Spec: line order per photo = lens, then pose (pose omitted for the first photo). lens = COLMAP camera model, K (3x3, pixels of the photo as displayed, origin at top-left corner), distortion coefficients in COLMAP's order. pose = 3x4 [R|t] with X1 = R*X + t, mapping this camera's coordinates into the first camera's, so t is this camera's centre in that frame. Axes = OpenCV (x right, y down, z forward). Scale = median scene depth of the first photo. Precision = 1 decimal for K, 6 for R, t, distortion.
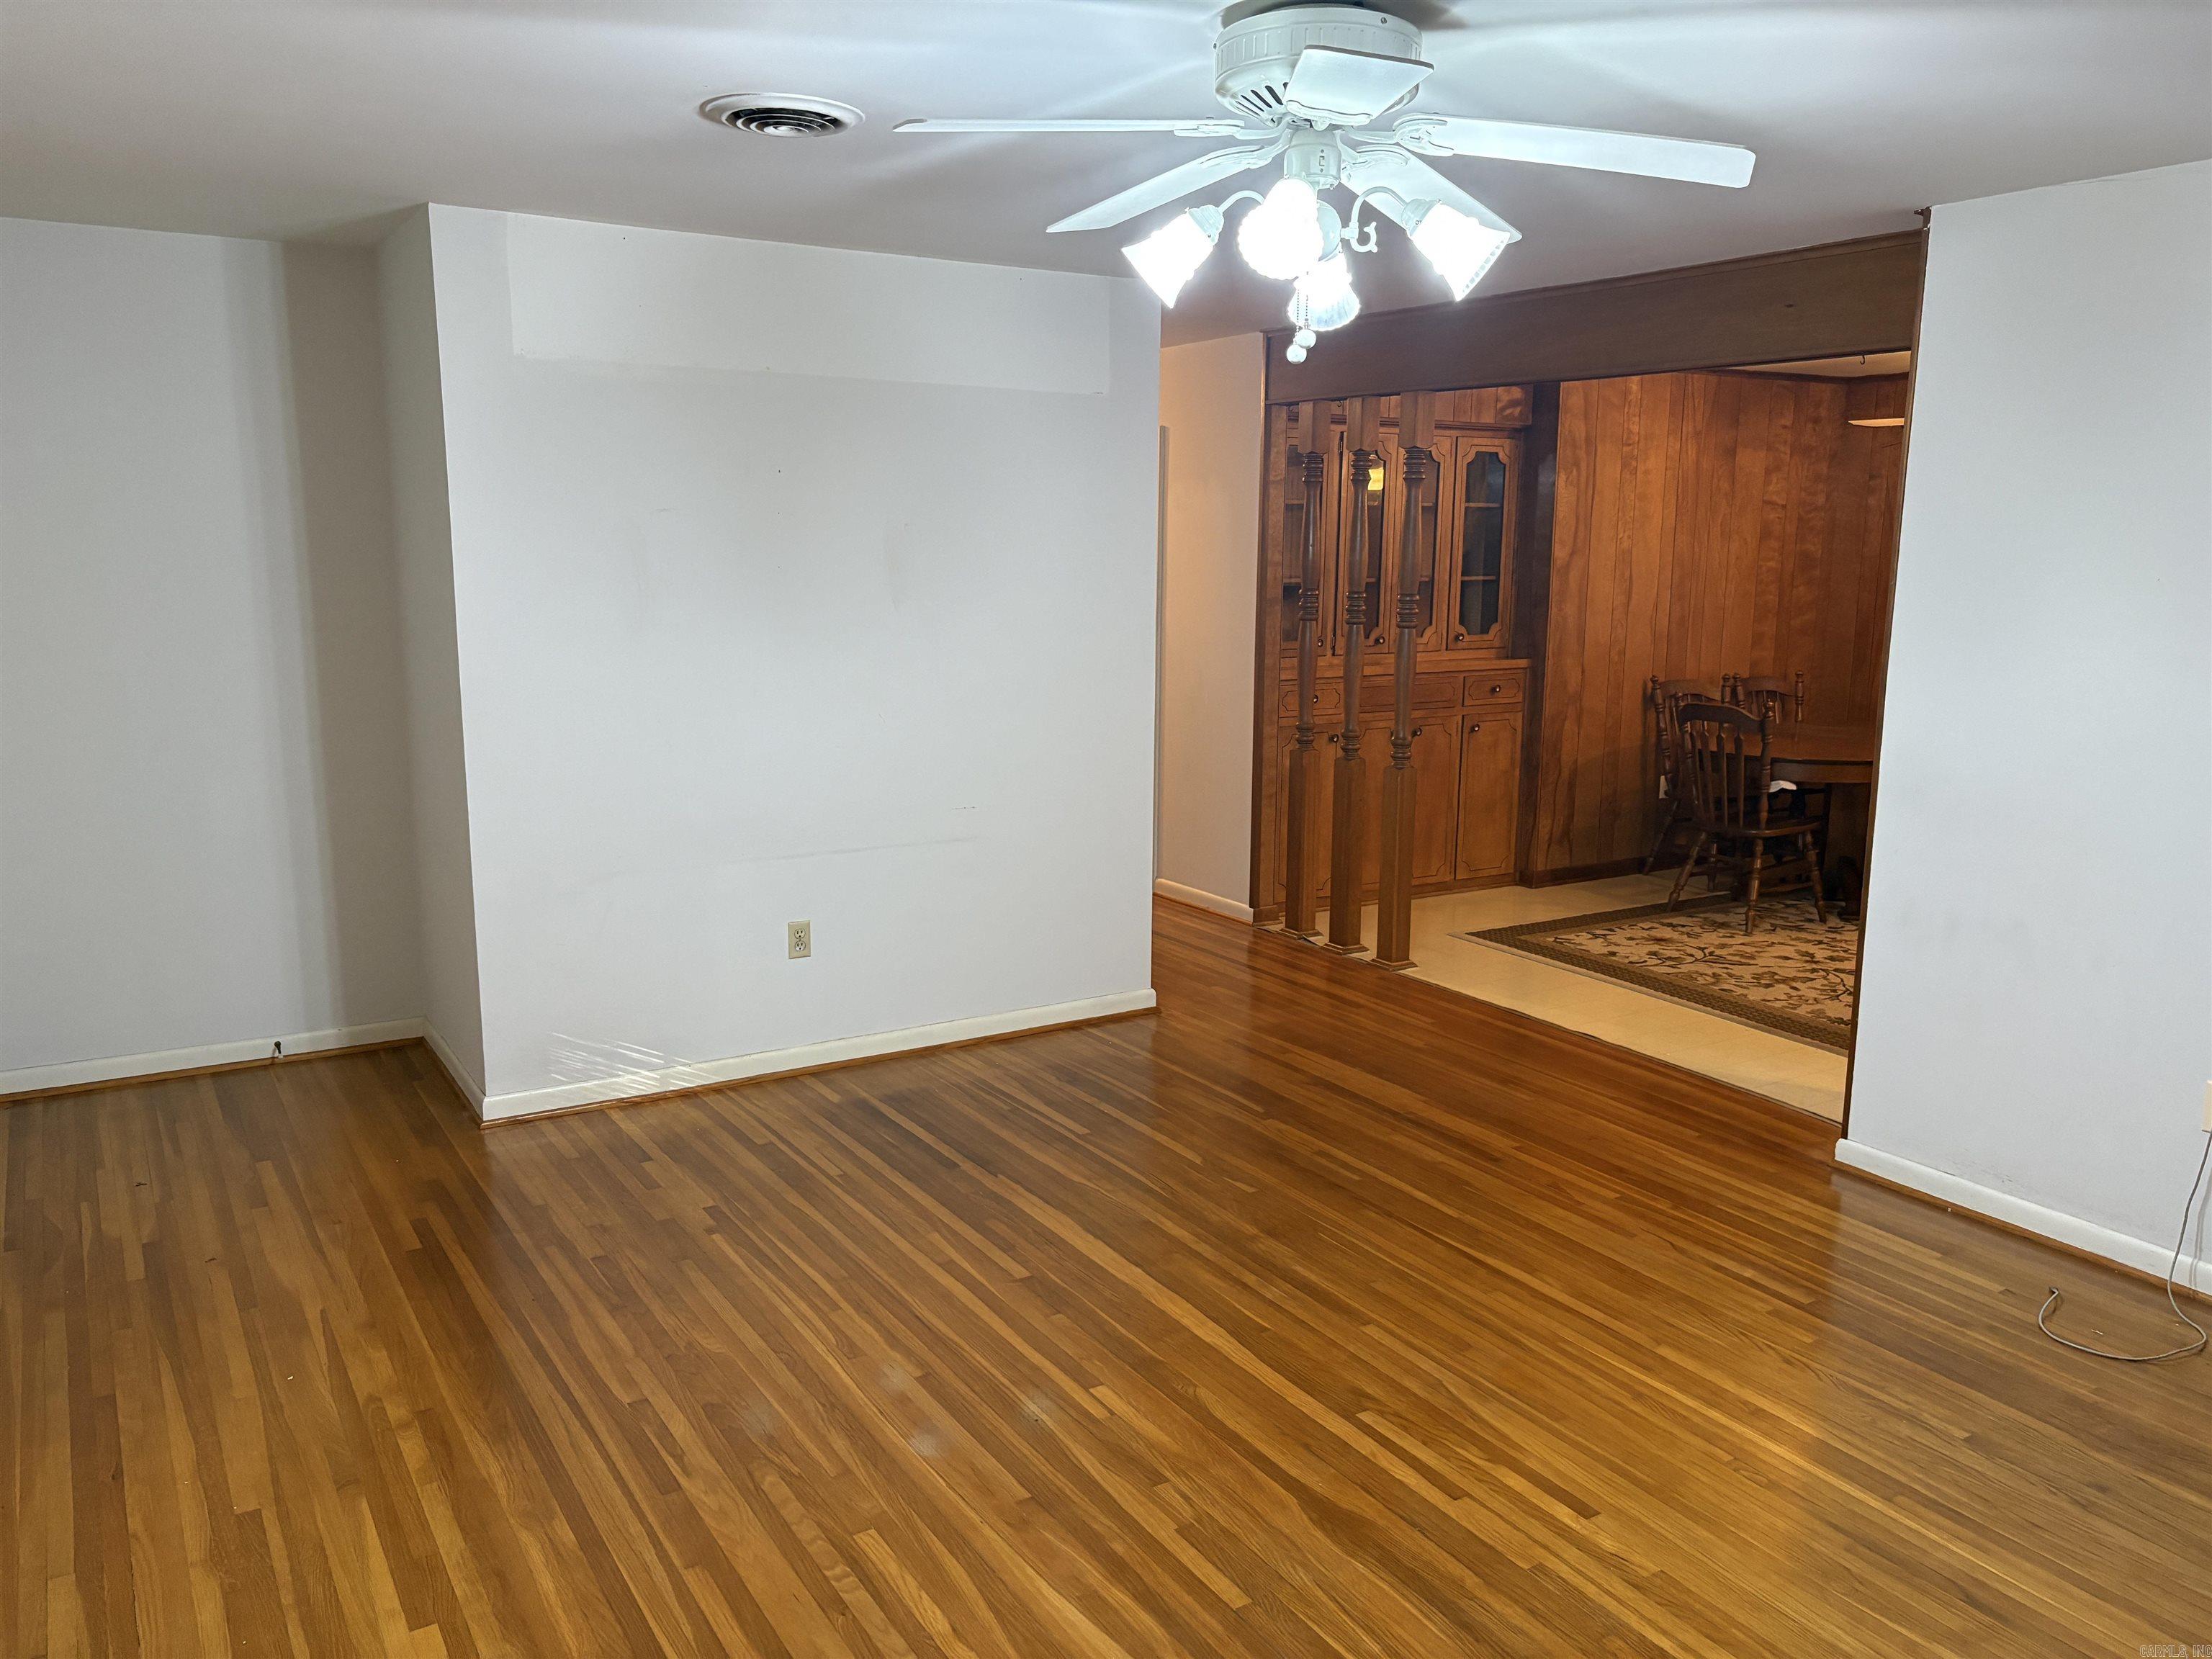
lens RADIAL K [[1710.7, 0, 1092.3], [0, 1710.7, 826.0], [0, 0, 1]] dist [0.003677, -0.004008]
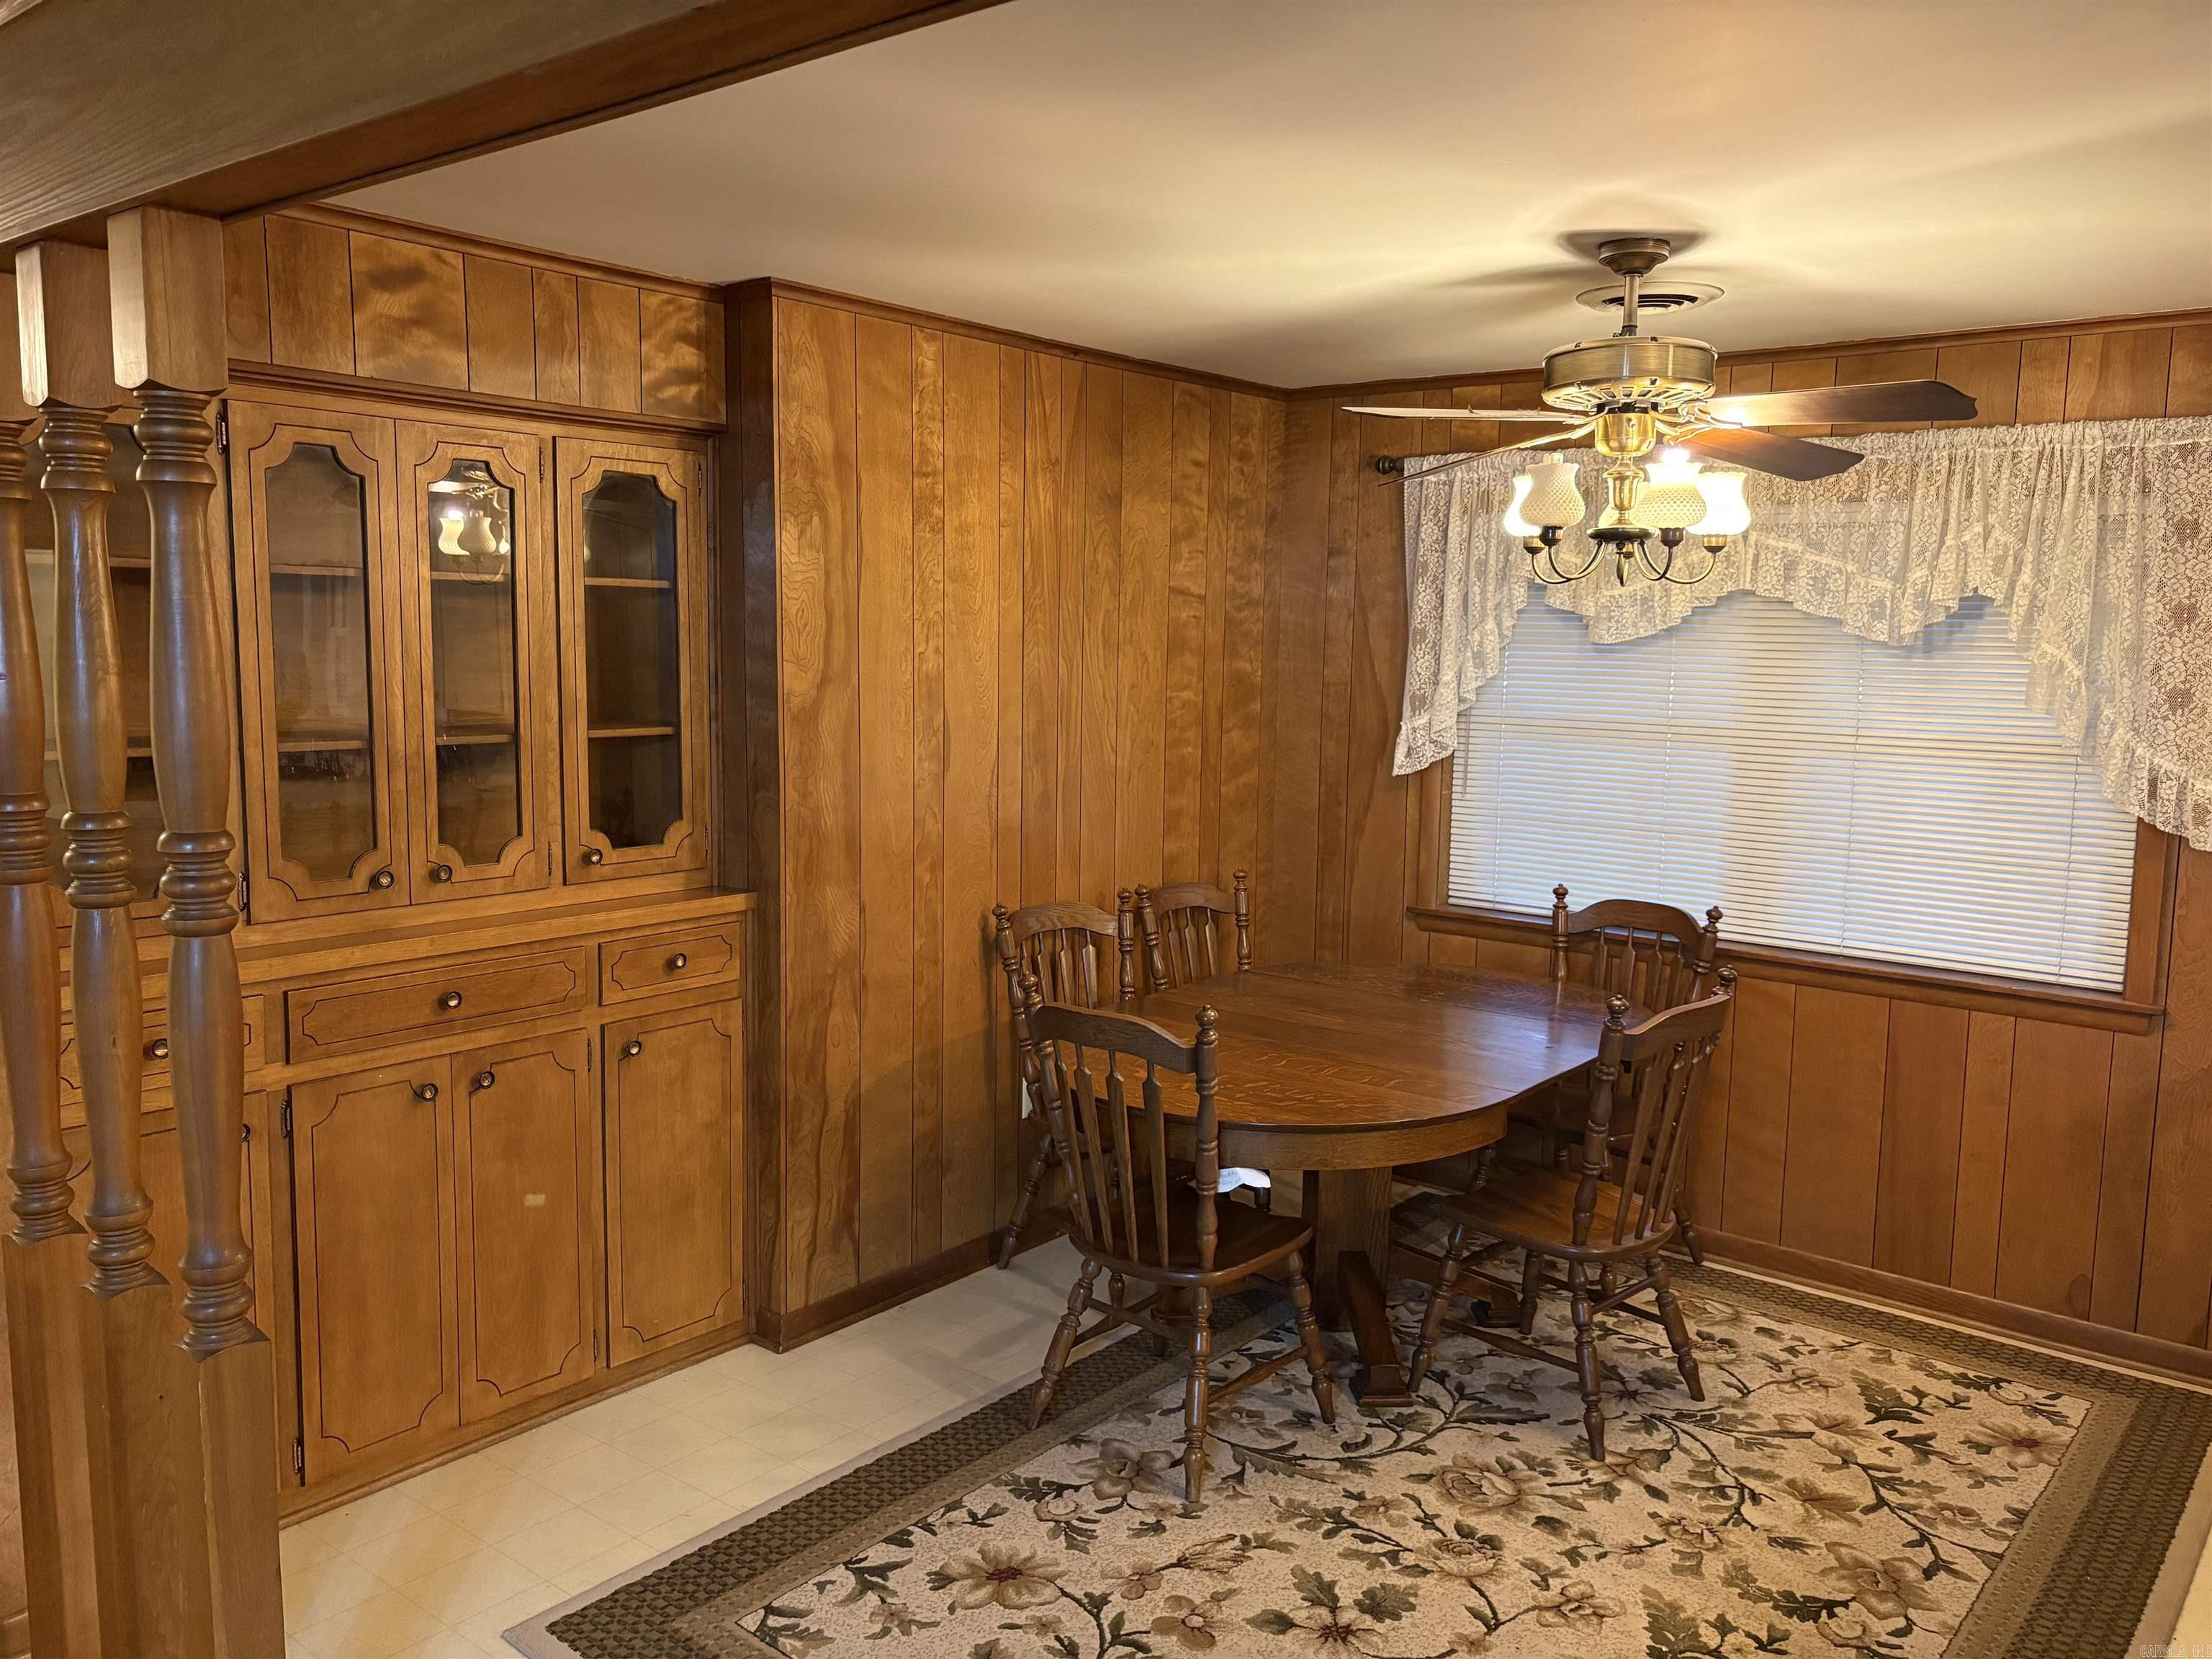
lens RADIAL K [[1687.8, 0, 1117.7], [0, 1687.8, 833.4], [0, 0, 1]] dist [0.012877, -0.001664]
pose [[0.941710, -0.032952, 0.334808, 0.190817], [0.049607, 0.997914, -0.041313, -0.088619], [-0.332748, 0.055514, 0.941380, 0.497179]]
